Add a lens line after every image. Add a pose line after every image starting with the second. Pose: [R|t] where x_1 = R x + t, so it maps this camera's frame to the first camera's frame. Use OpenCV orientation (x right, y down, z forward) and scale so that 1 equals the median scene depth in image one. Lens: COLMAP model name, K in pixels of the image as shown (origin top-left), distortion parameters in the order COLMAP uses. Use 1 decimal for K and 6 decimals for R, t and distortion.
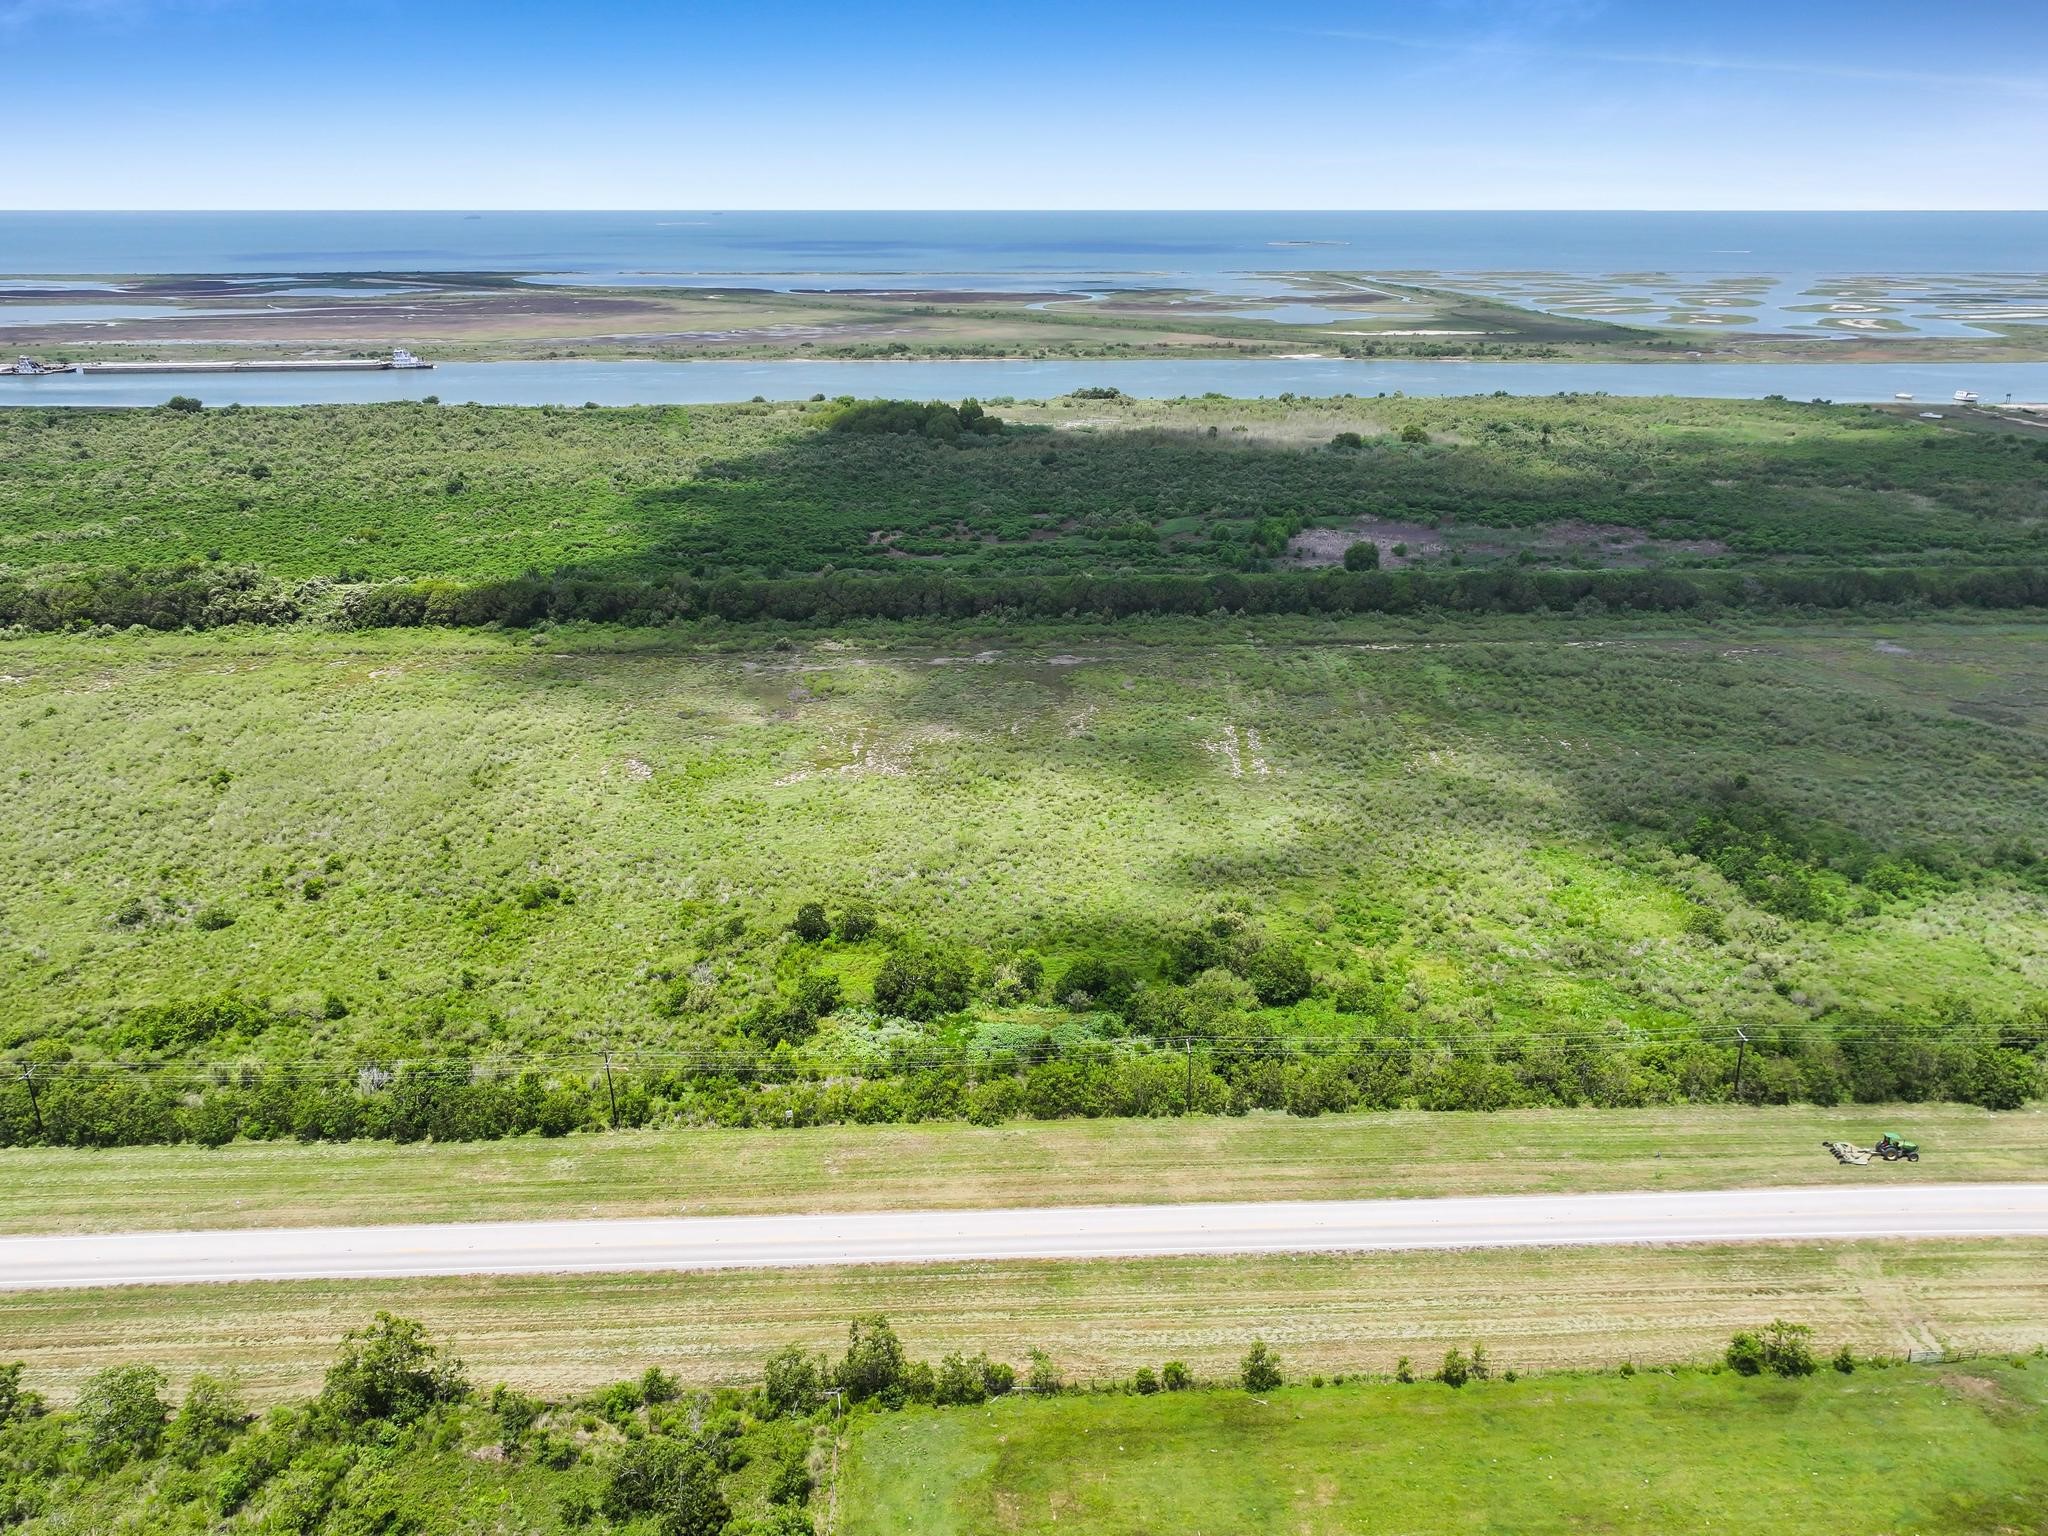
lens RADIAL K [[1629.0, 0, 1018.8], [0, 1629.0, 771.3], [0, 0, 1]] dist [0.006331, 0.002237]
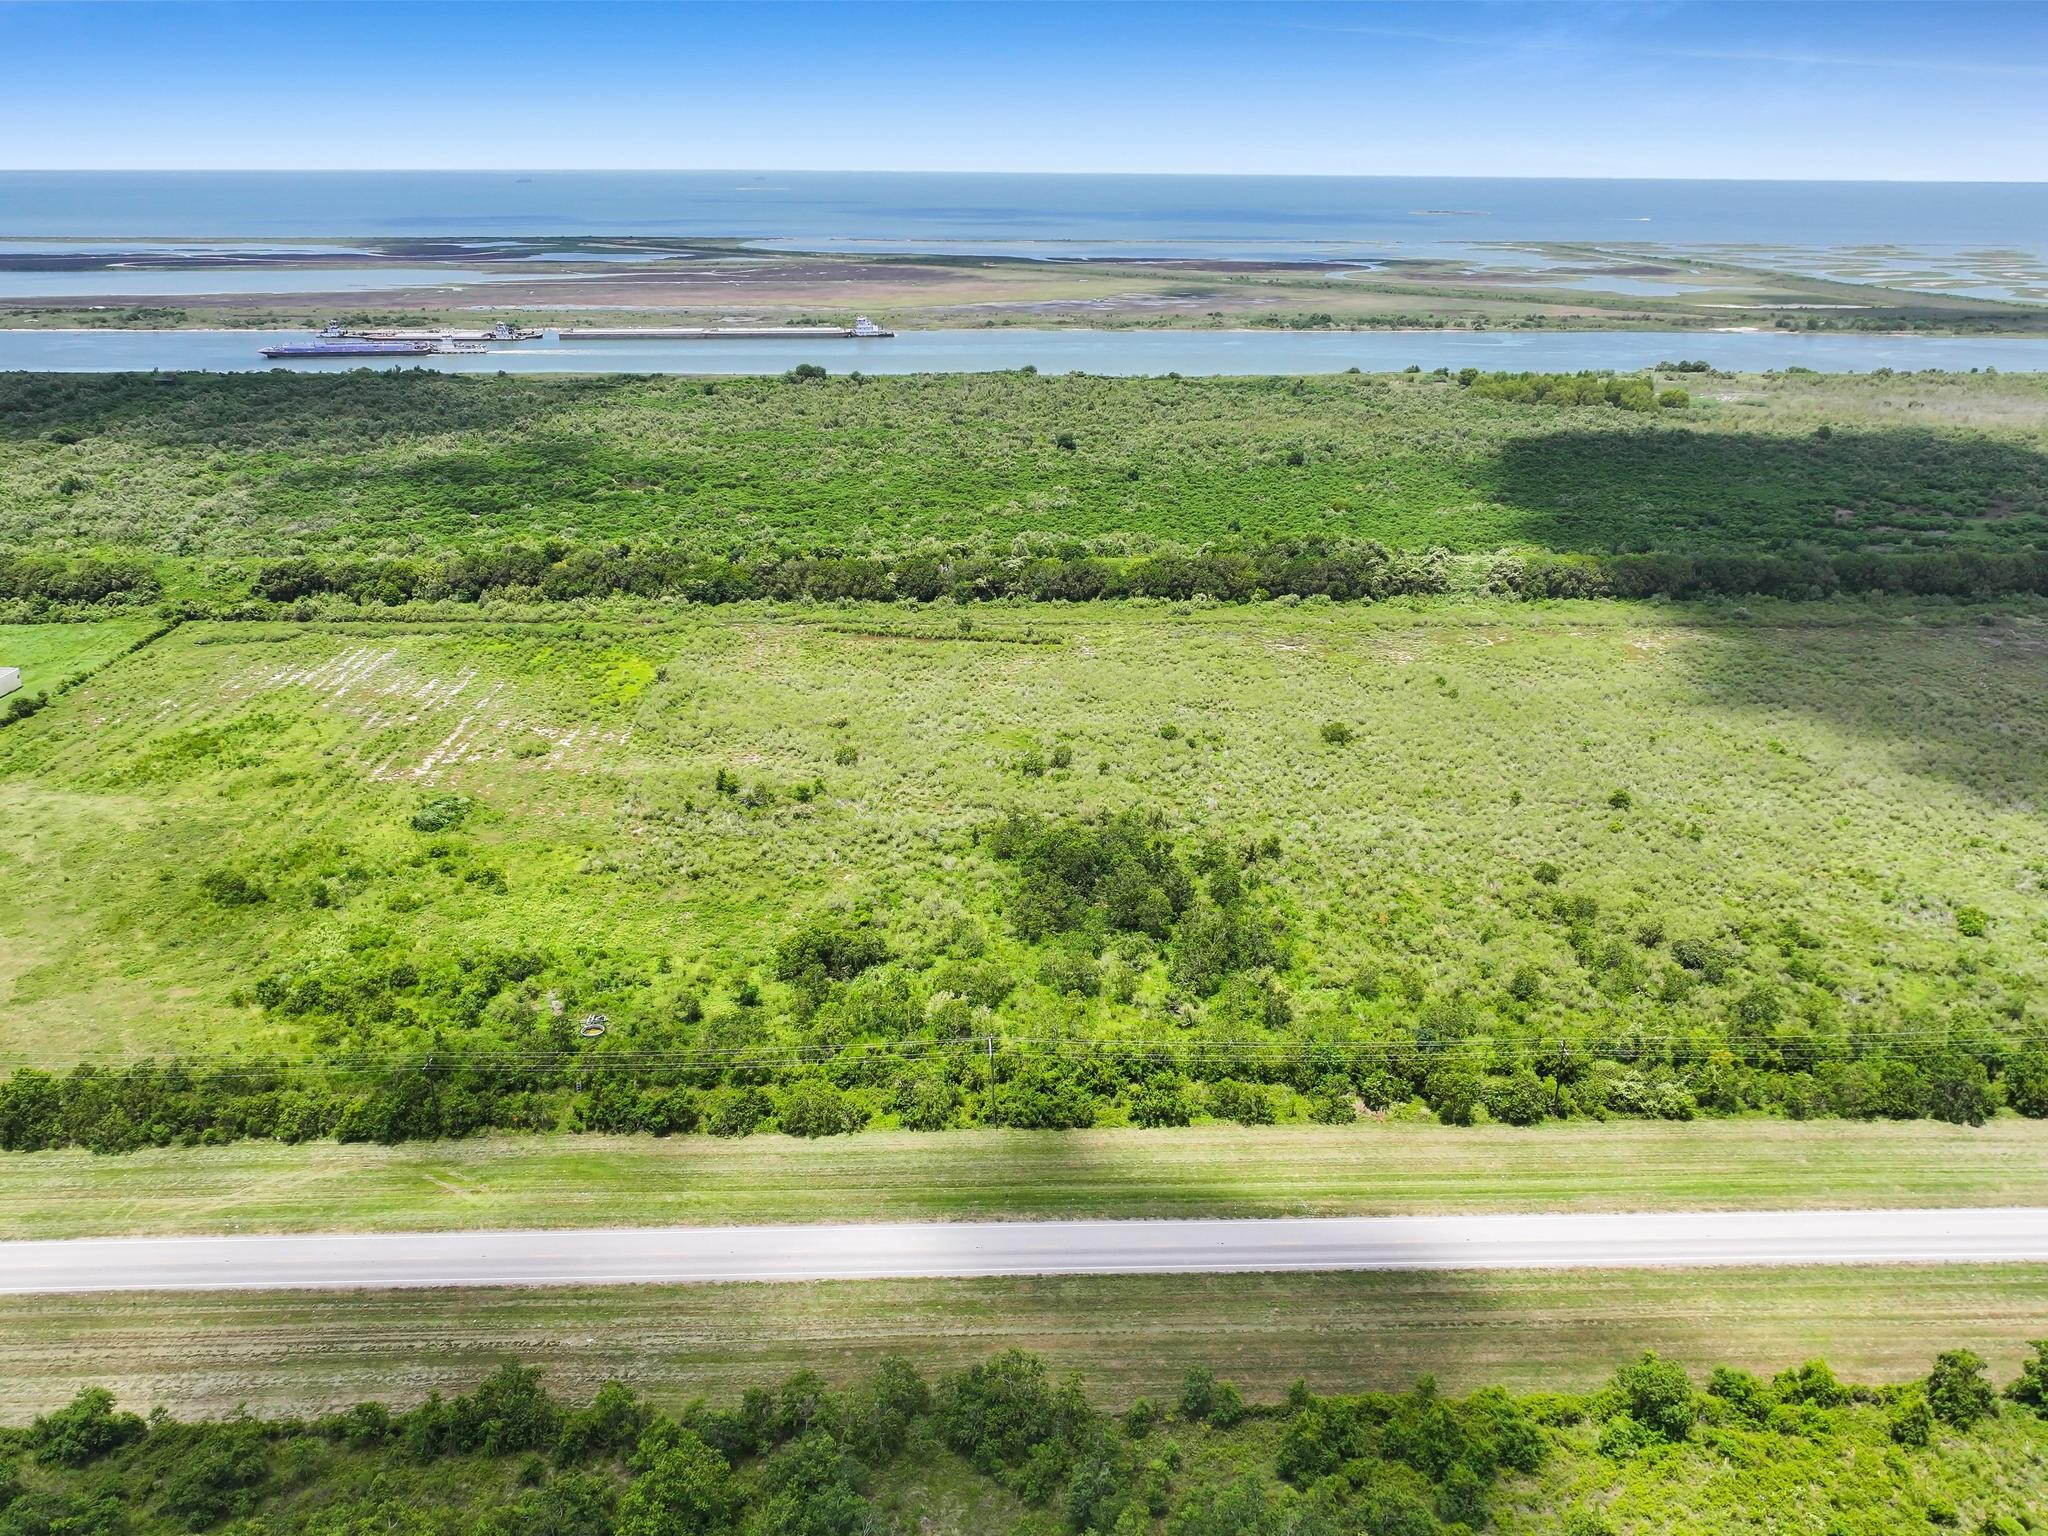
lens RADIAL K [[1643.7, 0, 1019.6], [0, 1643.7, 745.3], [0, 0, 1]] dist [0.007467, -0.003609]
pose [[0.999912, 0.009406, -0.009390, -0.502913], [-0.009392, 0.999955, 0.001512, 0.002580], [0.009403, -0.001423, 0.999955, -0.014764]]
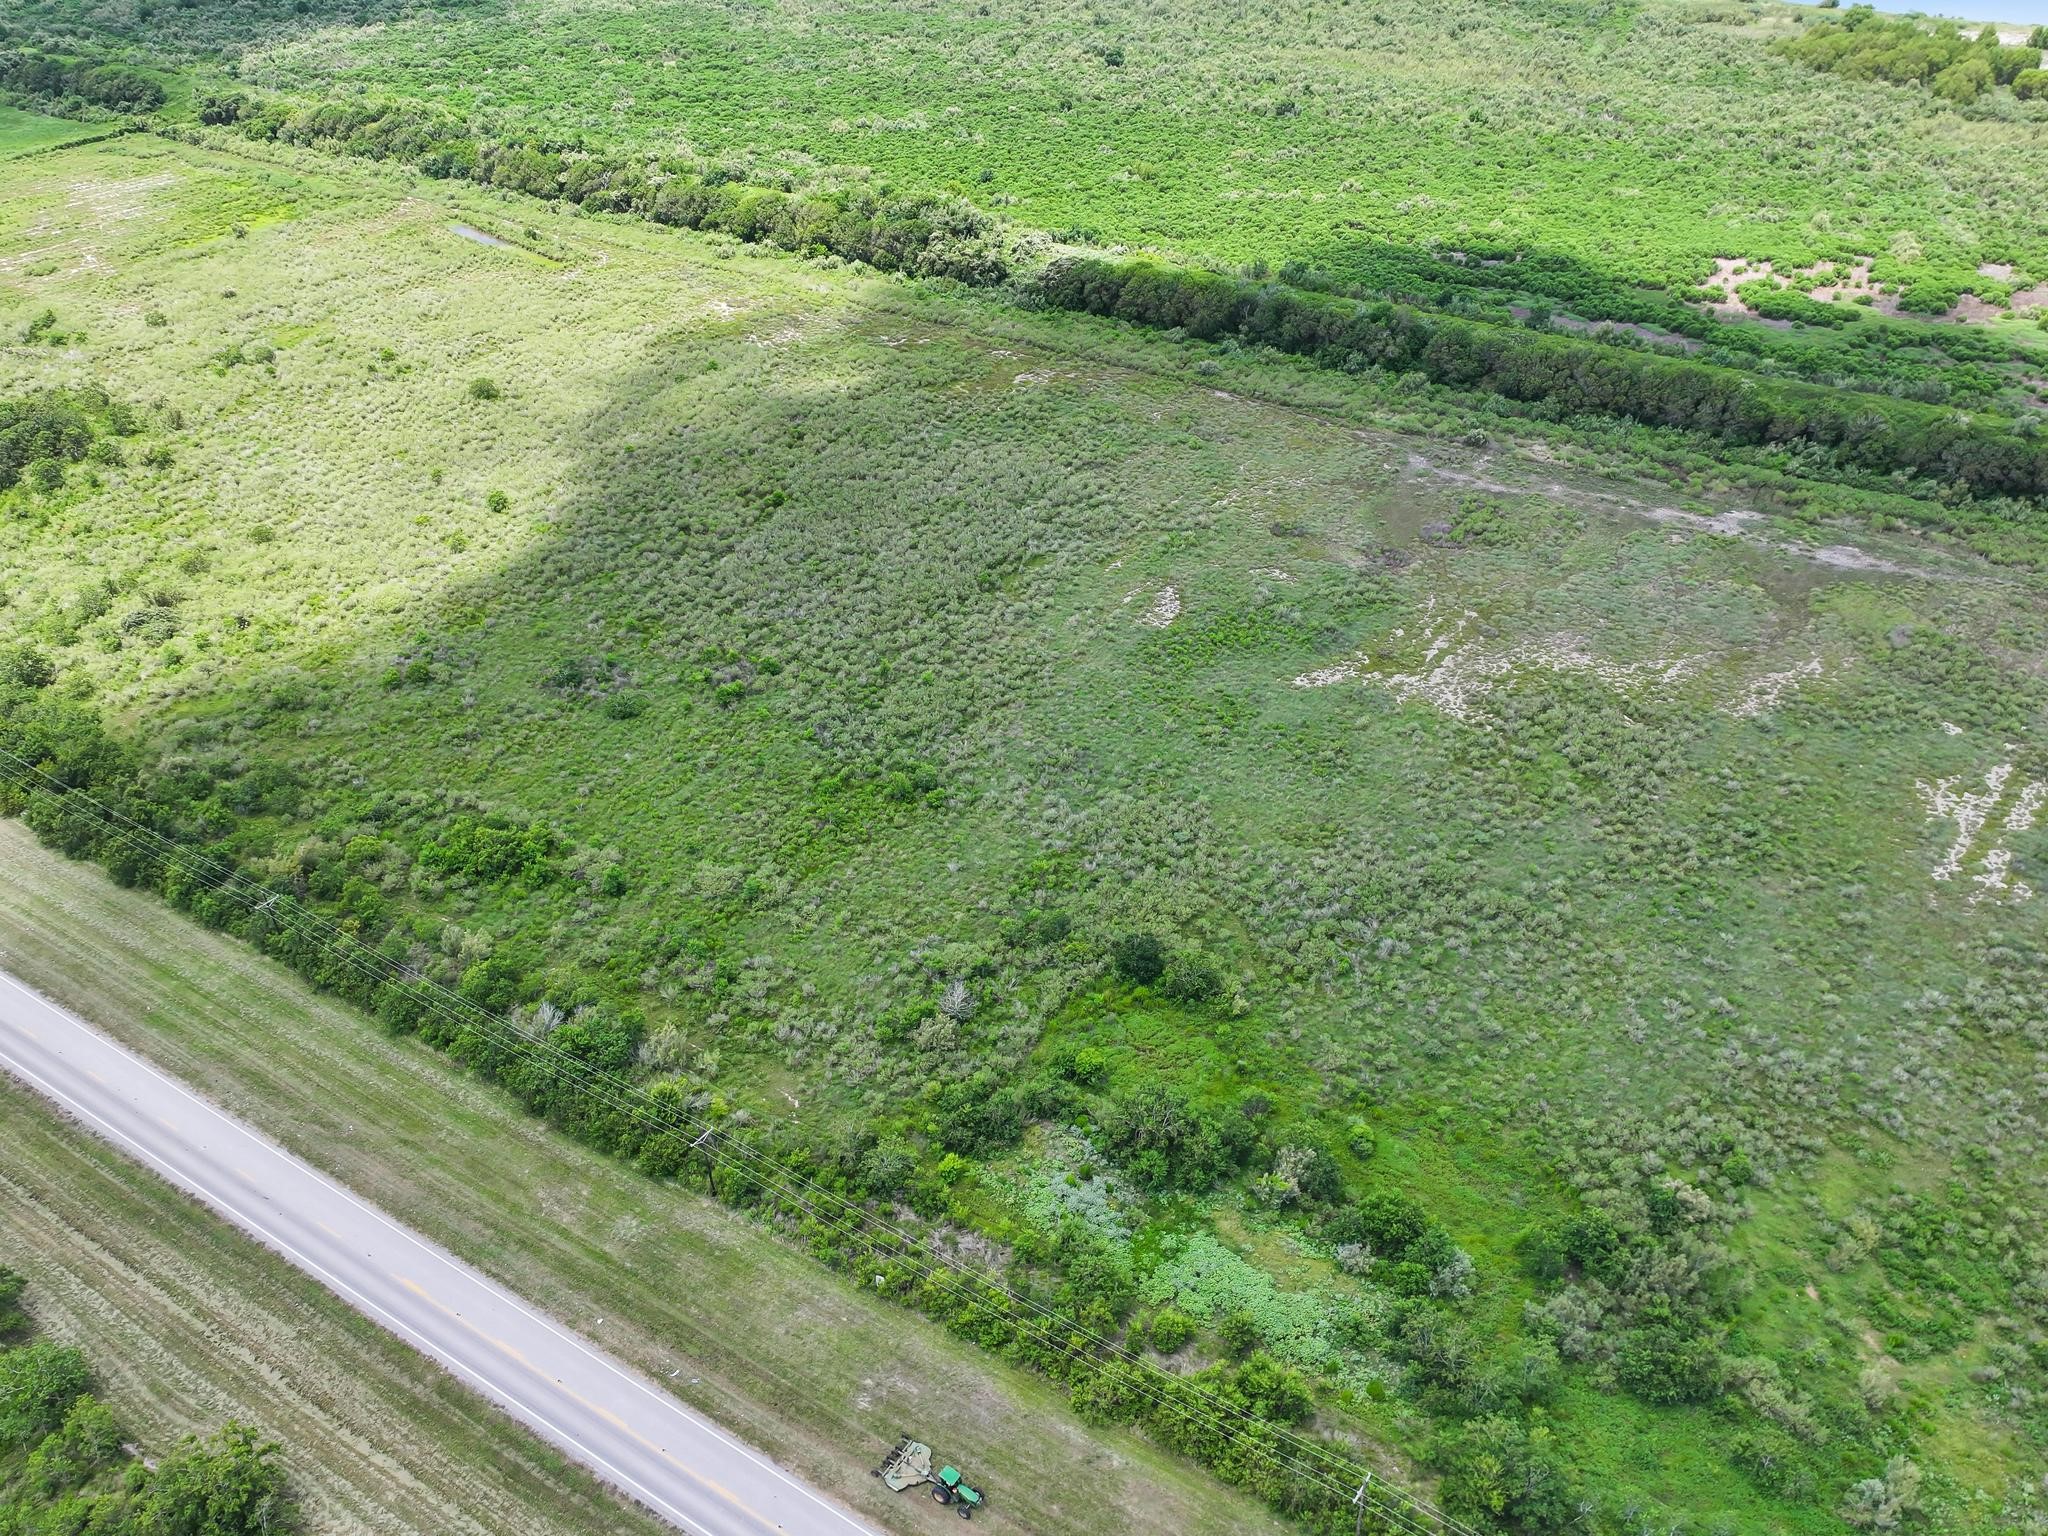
lens RADIAL K [[1629.0, 0, 1018.8], [0, 1629.0, 771.3], [0, 0, 1]] dist [0.006331, 0.002237]
pose [[0.817243, 0.326334, -0.474995, 0.068970], [-0.187434, 0.929926, 0.316396, -0.093112], [0.544961, -0.169542, 0.821141, 0.142833]]
